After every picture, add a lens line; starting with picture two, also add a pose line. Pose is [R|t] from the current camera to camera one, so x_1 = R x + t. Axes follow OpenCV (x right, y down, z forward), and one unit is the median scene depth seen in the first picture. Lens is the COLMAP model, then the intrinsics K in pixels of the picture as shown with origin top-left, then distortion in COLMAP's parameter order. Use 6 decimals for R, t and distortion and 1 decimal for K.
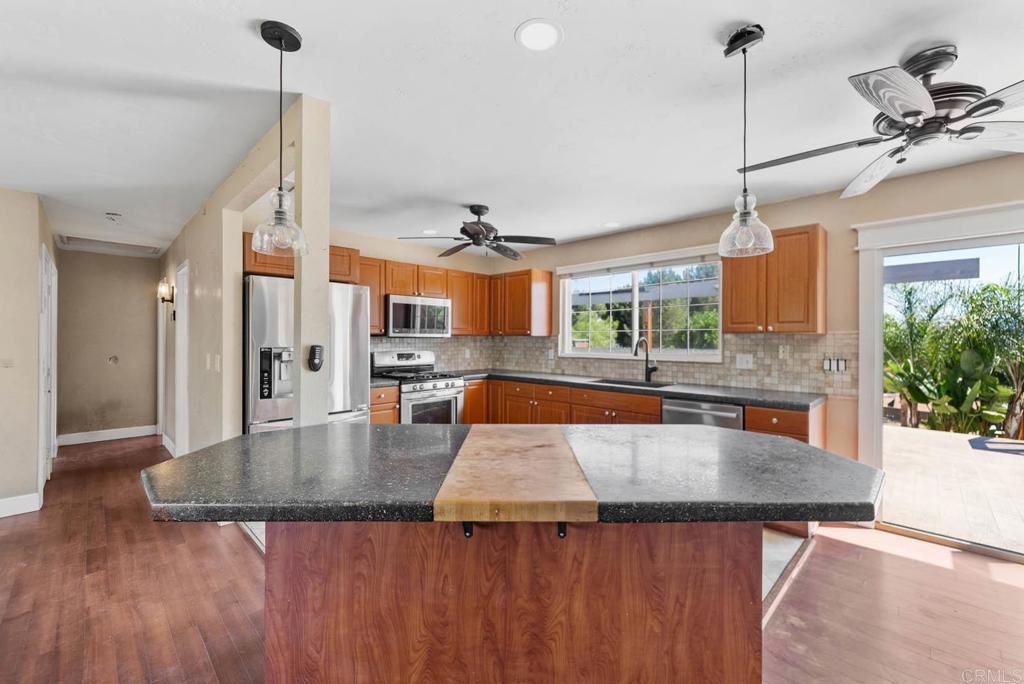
lens RADIAL K [[418.5, 0, 517.9], [0, 418.5, 338.9], [0, 0, 1]] dist [-0.000711, 0.000408]
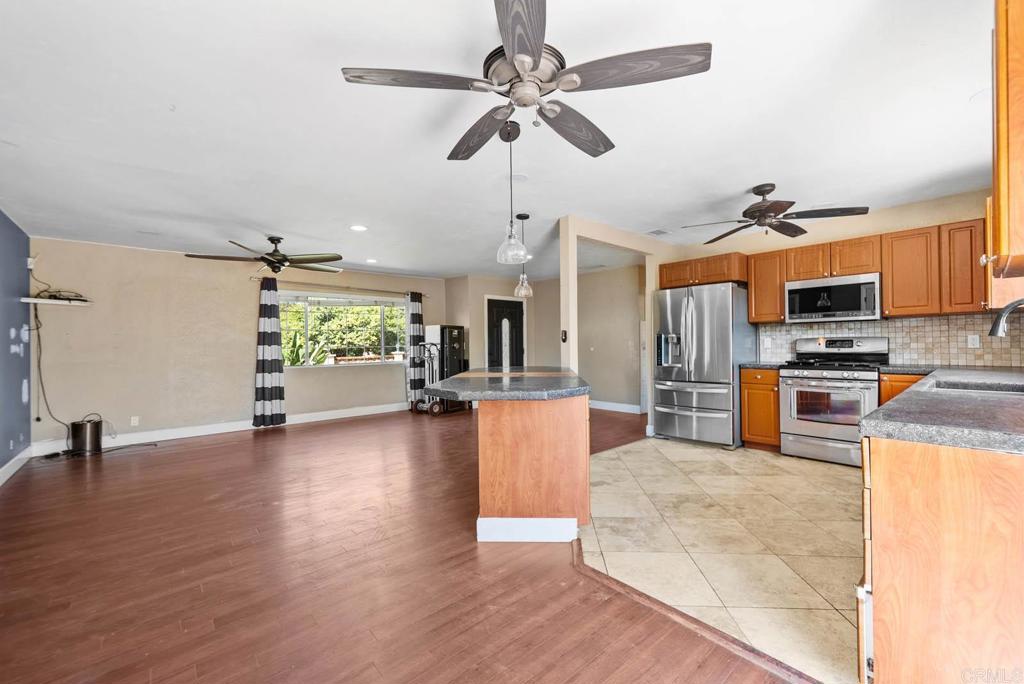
lens RADIAL K [[418.5, 0, 518.2], [0, 418.5, 342.3], [0, 0, 1]] dist [-0.000711, 0.000408]
pose [[-0.064943, -0.006273, -0.997869, 0.904746], [0.014715, 0.999865, -0.007244, 0.047006], [0.997780, -0.015154, -0.064842, 0.479680]]
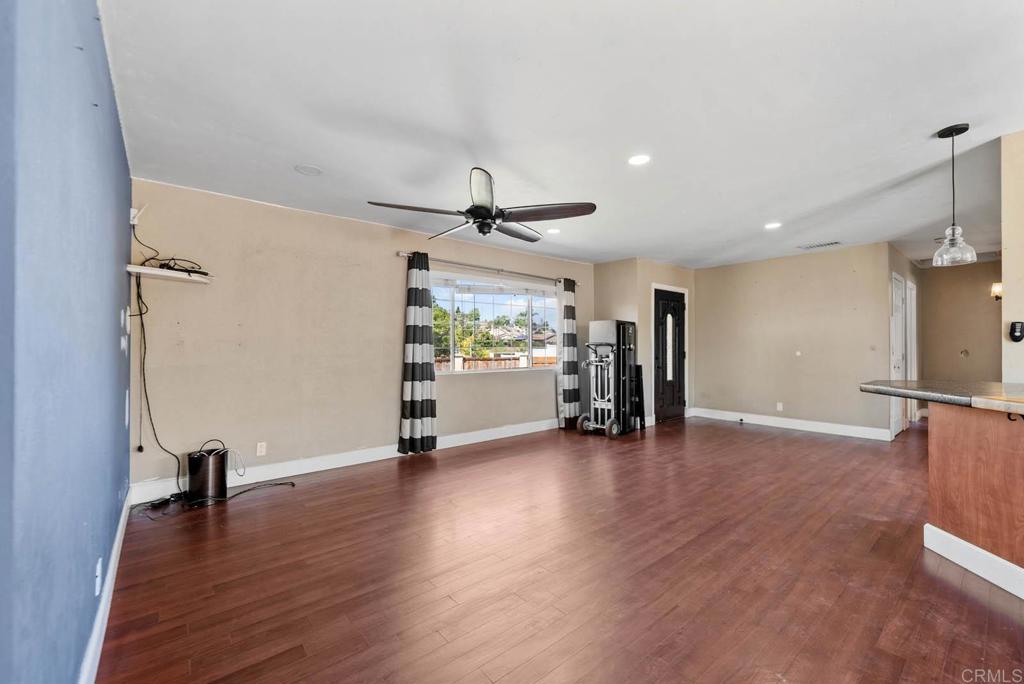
lens RADIAL K [[418.5, 0, 518.9], [0, 418.5, 345.4], [0, 0, 1]] dist [-0.000711, 0.000408]
pose [[-0.090674, -0.007174, -0.995855, 0.504825], [0.004508, 0.999961, -0.007614, 0.048189], [0.995870, -0.005180, -0.090638, -0.225168]]
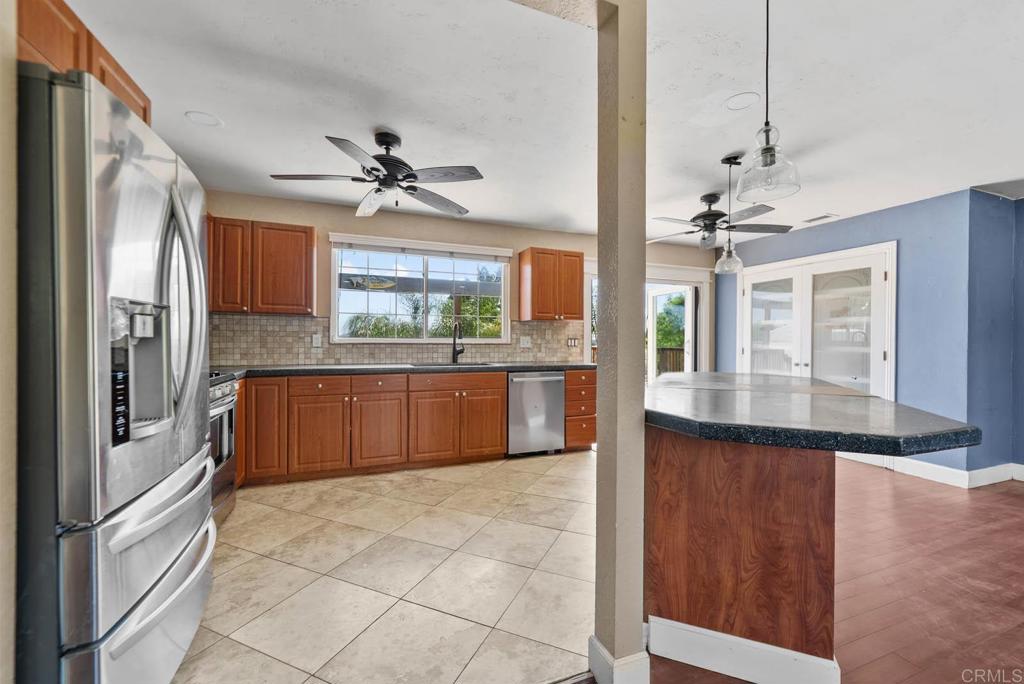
lens RADIAL K [[418.5, 0, 518.6], [0, 418.5, 342.0], [0, 0, 1]] dist [-0.000711, 0.000408]
pose [[0.402874, -0.003274, 0.915250, -0.677474], [-0.006829, 0.999955, 0.006583, 0.044602], [-0.915230, -0.008903, 0.402833, 0.473358]]
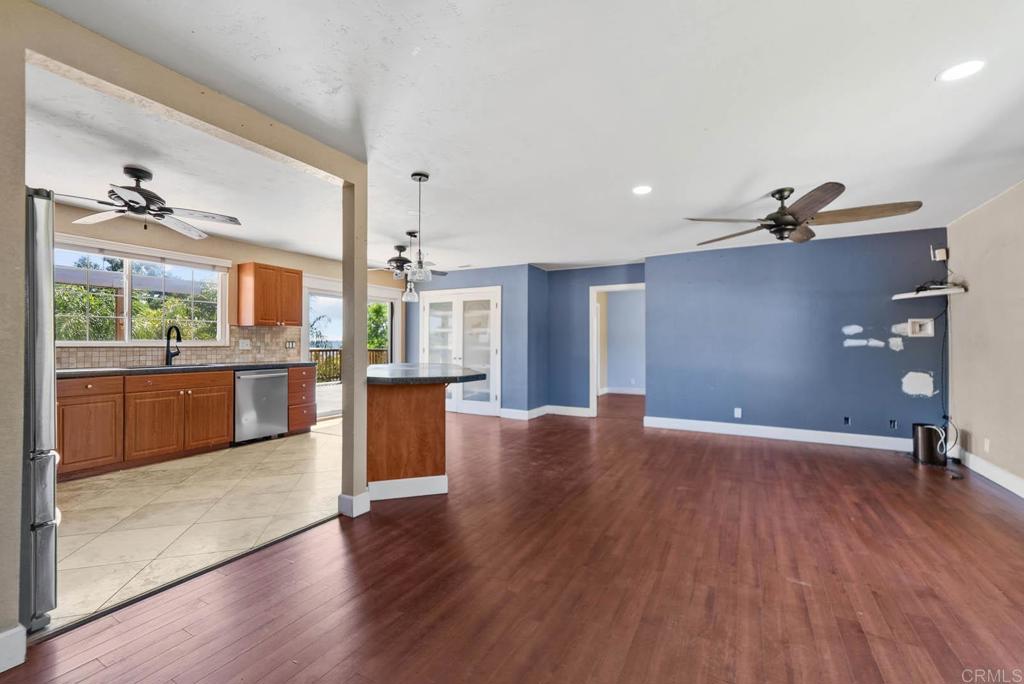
lens RADIAL K [[418.5, 0, 517.4], [0, 418.5, 342.0], [0, 0, 1]] dist [-0.000711, 0.000408]
pose [[-0.272865, 0.000650, 0.962052, -1.137969], [-0.005517, 0.999982, -0.002240, 0.041874], [-0.962036, -0.005919, -0.272857, 0.463352]]
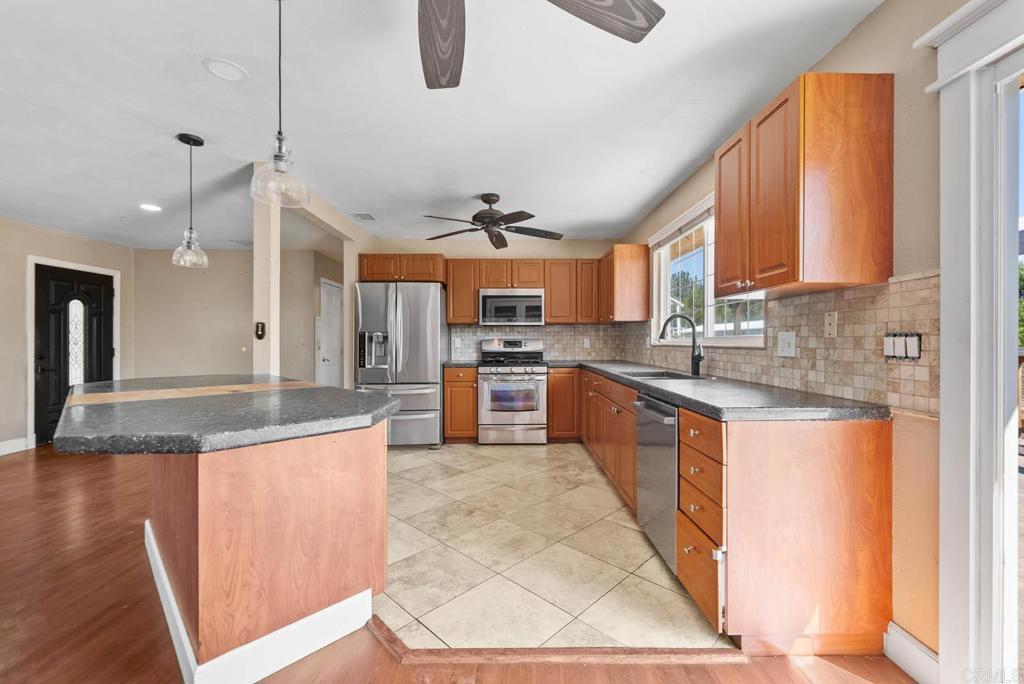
lens RADIAL K [[418.5, 0, 517.6], [0, 418.5, 342.2], [0, 0, 1]] dist [-0.000711, 0.000408]
pose [[0.712767, -0.002477, -0.701396, 0.674222], [0.004354, 0.999990, 0.000894, 0.047921], [0.701387, -0.003691, 0.712771, 0.301623]]
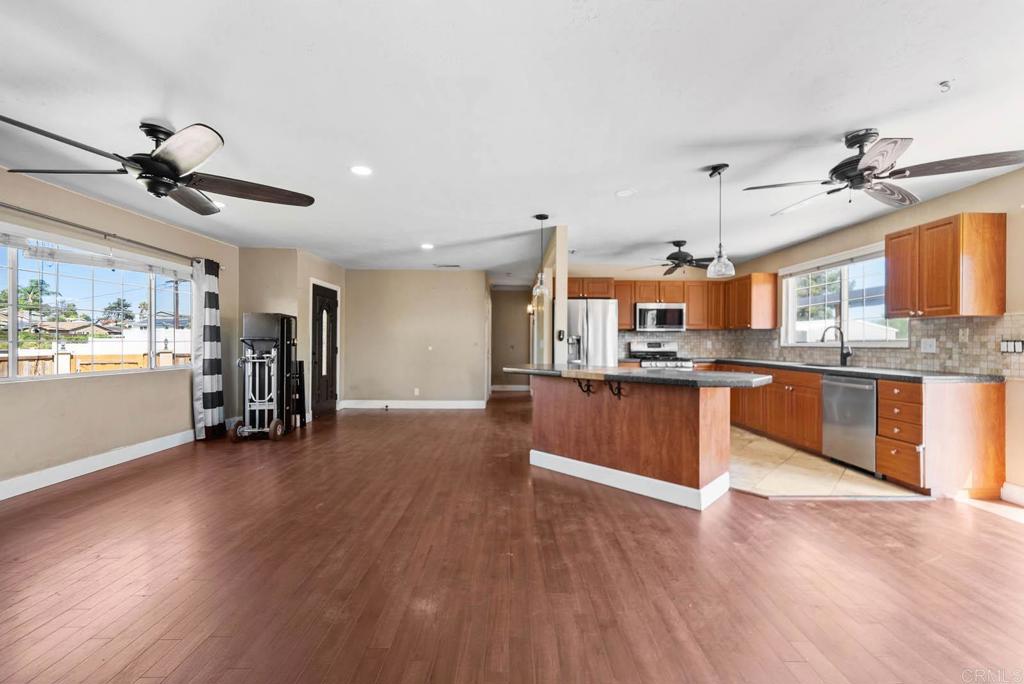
lens RADIAL K [[418.5, 0, 518.8], [0, 418.5, 342.0], [0, 0, 1]] dist [-0.000711, 0.000408]
pose [[0.714794, -0.002047, -0.699332, 0.531777], [-0.000324, 0.999995, -0.003259, 0.047632], [0.699335, 0.002556, 0.714790, -0.457326]]
